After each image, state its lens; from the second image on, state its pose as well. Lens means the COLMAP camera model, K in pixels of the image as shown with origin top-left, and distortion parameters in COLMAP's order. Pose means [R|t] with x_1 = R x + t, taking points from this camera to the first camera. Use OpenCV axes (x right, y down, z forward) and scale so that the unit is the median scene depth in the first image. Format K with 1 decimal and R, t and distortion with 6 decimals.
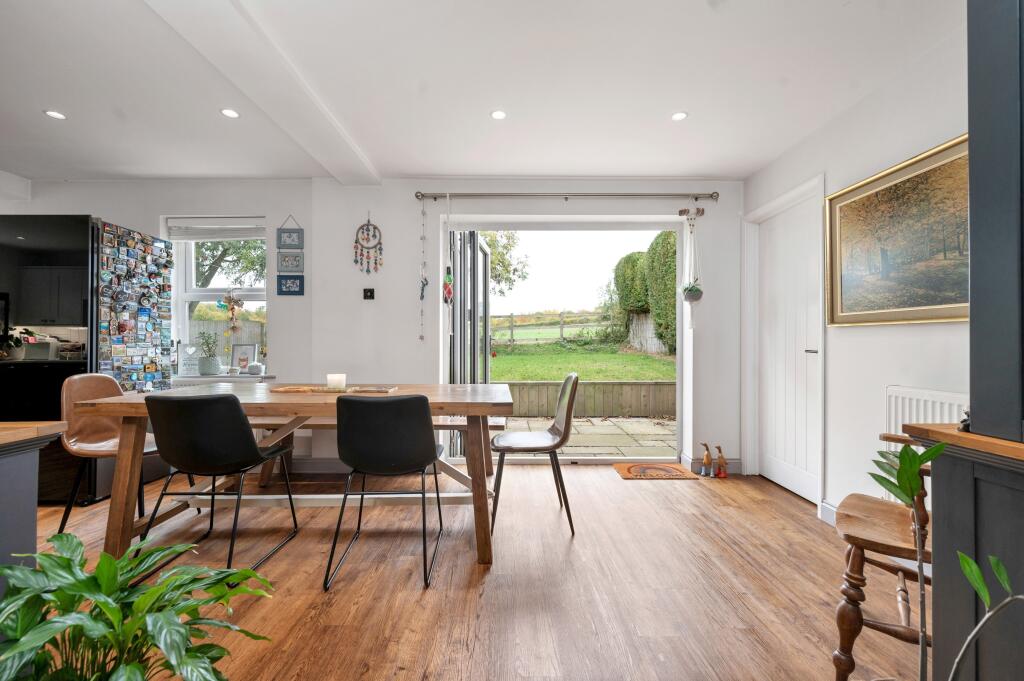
lens RADIAL K [[420.2, 0, 512.0], [0, 420.2, 339.8], [0, 0, 1]] dist [-0.001209, 0.000336]
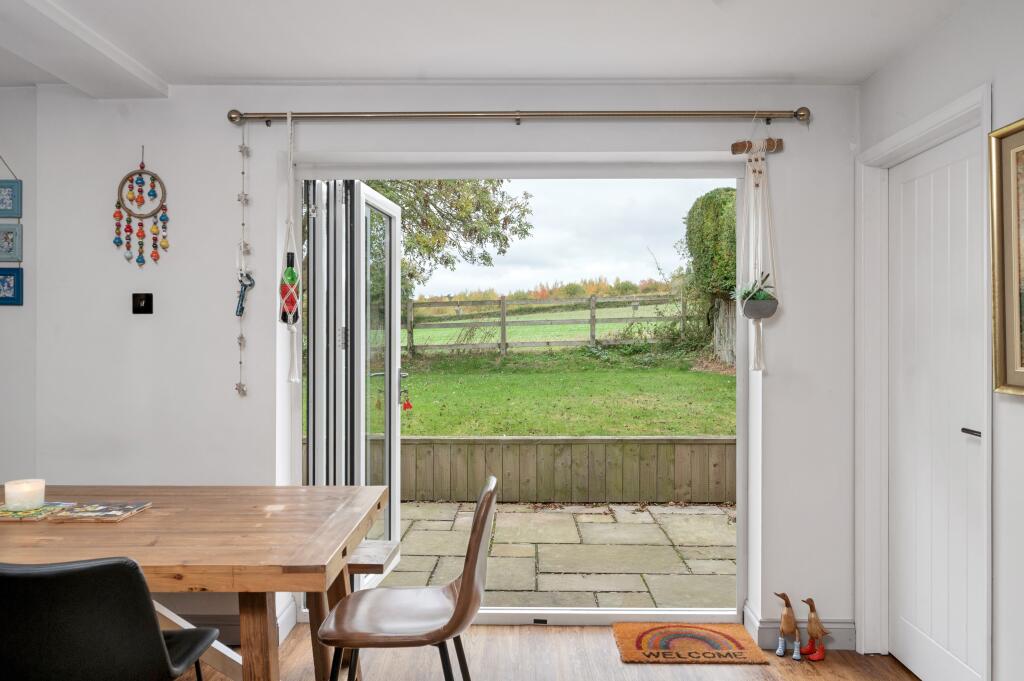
lens RADIAL K [[740.8, 0, 513.2], [0, 740.8, 331.9], [0, 0, 1]] dist [0.003481, -0.006678]
pose [[0.999849, -0.000216, -0.017392, 0.140086], [0.000203, 1.000000, -0.000792, -0.073174], [0.017392, 0.000789, 0.999848, 0.079406]]
